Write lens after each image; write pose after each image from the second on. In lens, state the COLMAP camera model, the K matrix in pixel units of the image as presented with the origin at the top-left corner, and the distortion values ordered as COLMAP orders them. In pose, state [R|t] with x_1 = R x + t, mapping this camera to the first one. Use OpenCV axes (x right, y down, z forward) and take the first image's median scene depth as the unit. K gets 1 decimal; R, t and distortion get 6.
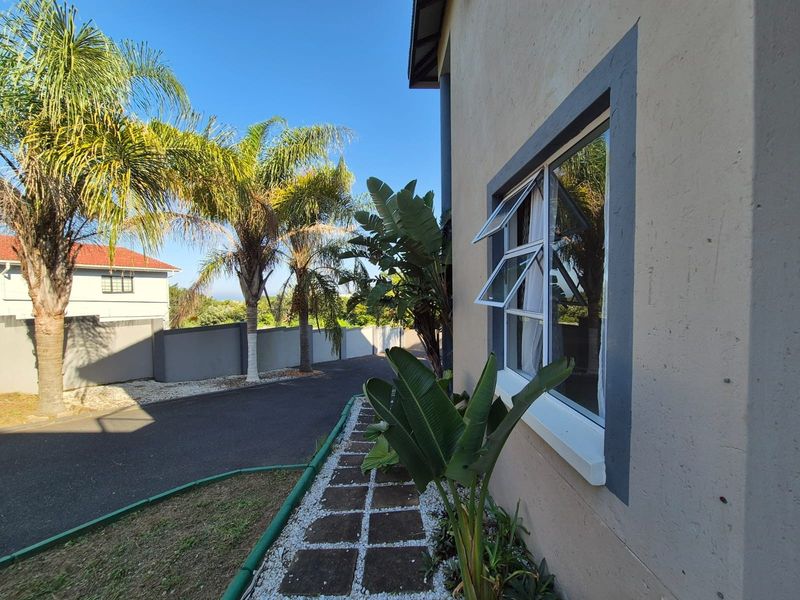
lens RADIAL K [[329.3, 0, 398.8], [0, 329.3, 300.8], [0, 0, 1]] dist [-0.001886, 0.001453]
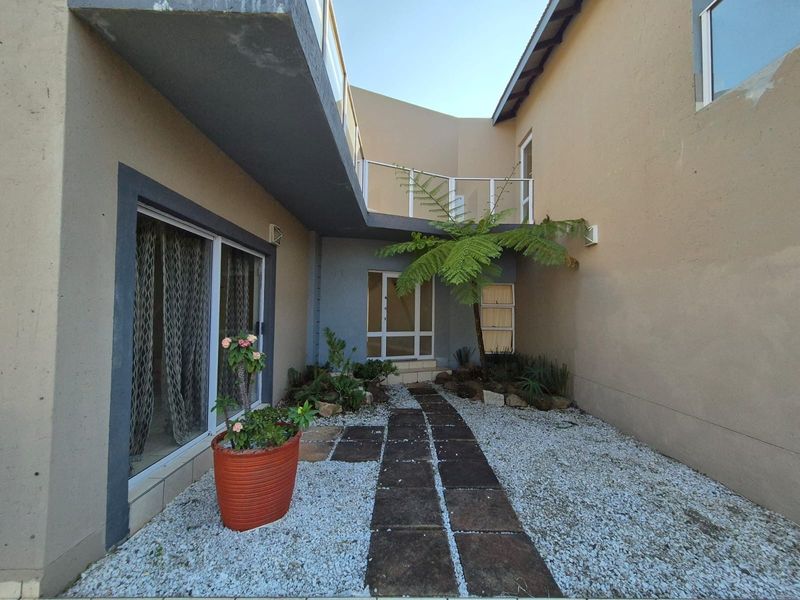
lens RADIAL K [[329.3, 0, 398.5], [0, 329.3, 303.5], [0, 0, 1]] dist [-0.001886, 0.001453]
pose [[0.025316, 0.037938, 0.998959, -0.078680], [0.011681, 0.999200, -0.038243, -0.018667], [-0.999611, 0.012637, 0.024852, -0.105741]]
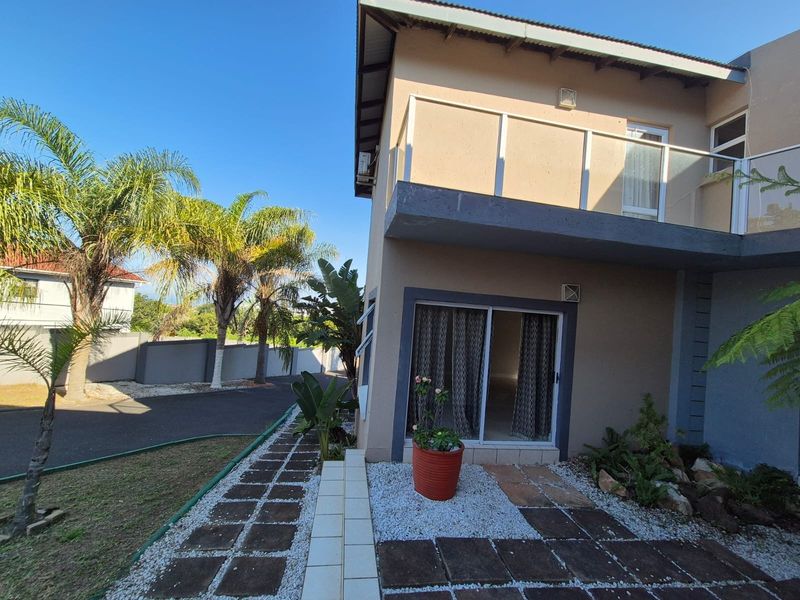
lens RADIAL K [[329.3, 0, 400.9], [0, 329.3, 302.7], [0, 0, 1]] dist [-0.001886, 0.001453]
pose [[0.988611, 0.092687, 0.118561, 0.096708], [-0.085762, 0.994369, -0.062246, -0.078378], [-0.123663, 0.051369, 0.990994, -0.447548]]
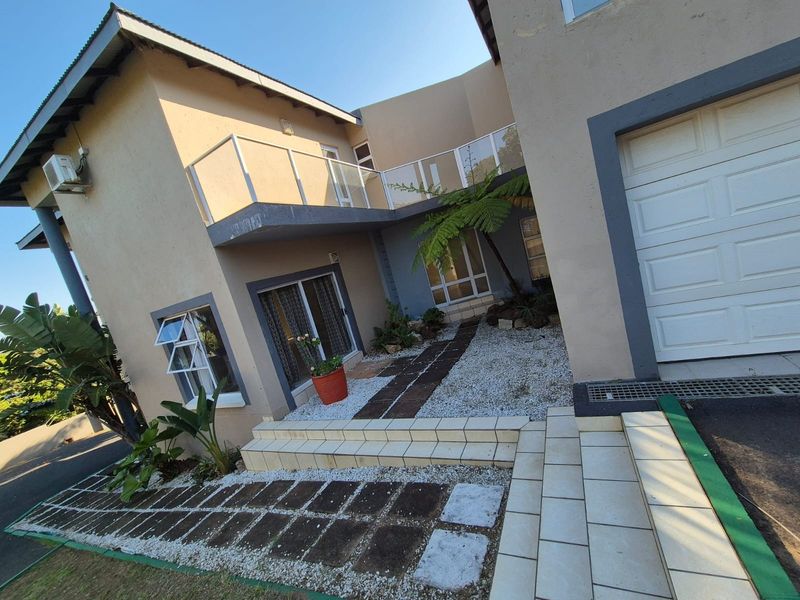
lens RADIAL K [[329.3, 0, 399.1], [0, 329.3, 304.4], [0, 0, 1]] dist [-0.001886, 0.001453]
pose [[0.460345, -0.237578, 0.855359, -0.289744], [0.287411, 0.951516, 0.109605, -0.083082], [-0.839927, 0.195384, 0.506308, -0.500395]]
